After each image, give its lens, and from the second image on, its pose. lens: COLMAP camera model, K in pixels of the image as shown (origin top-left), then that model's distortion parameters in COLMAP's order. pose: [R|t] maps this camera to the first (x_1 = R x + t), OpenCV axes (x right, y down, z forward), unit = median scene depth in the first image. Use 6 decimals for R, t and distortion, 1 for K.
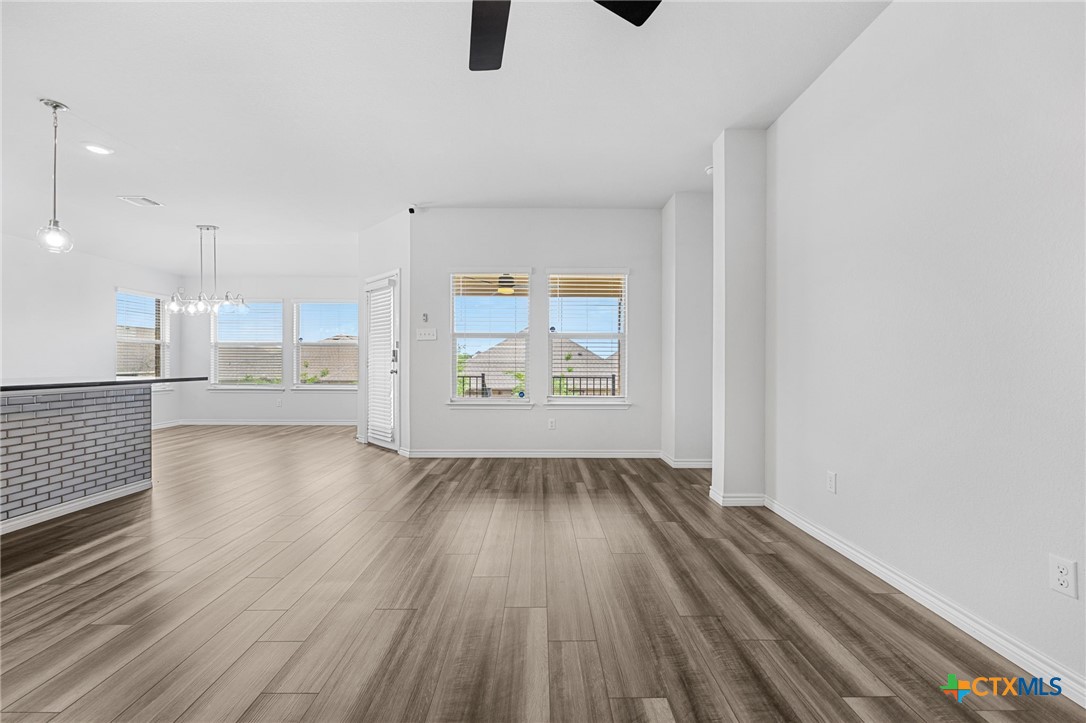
lens RADIAL K [[435.2, 0, 544.0], [0, 435.2, 361.9], [0, 0, 1]] dist [0.000795, -0.001567]
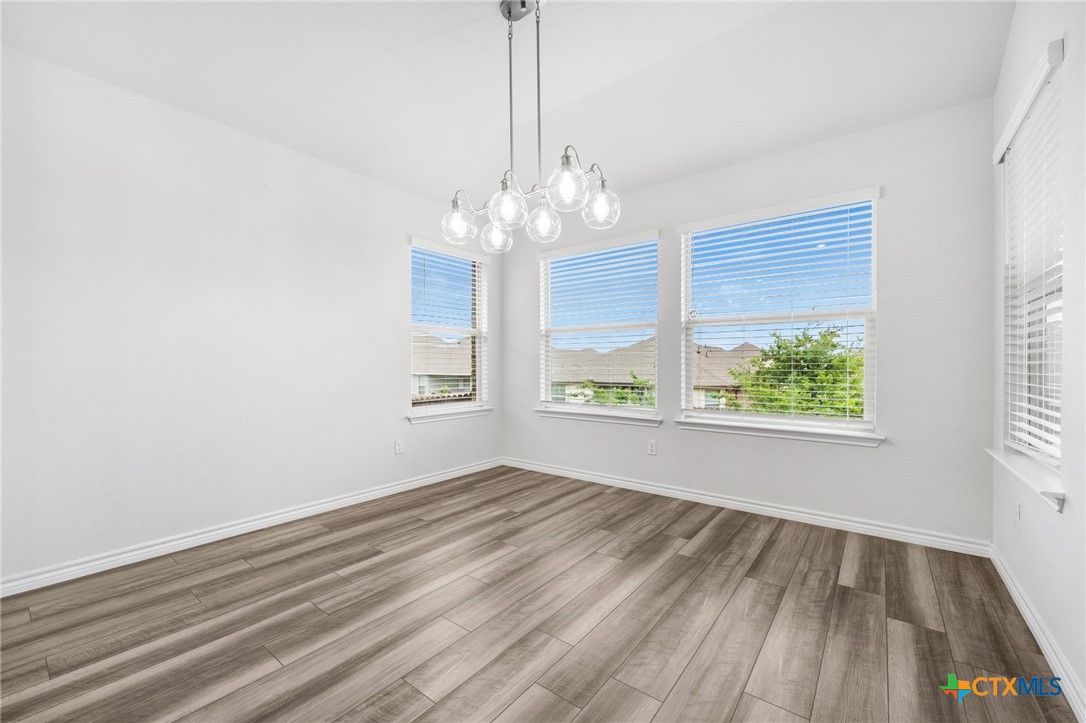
lens RADIAL K [[435.2, 0, 534.3], [0, 435.2, 362.5], [0, 0, 1]] dist [0.000795, -0.001567]
pose [[0.770234, -0.006493, -0.637729, -0.774938], [0.003838, 0.999977, -0.005545, 0.003294], [0.637750, 0.001823, 0.770241, 1.053201]]
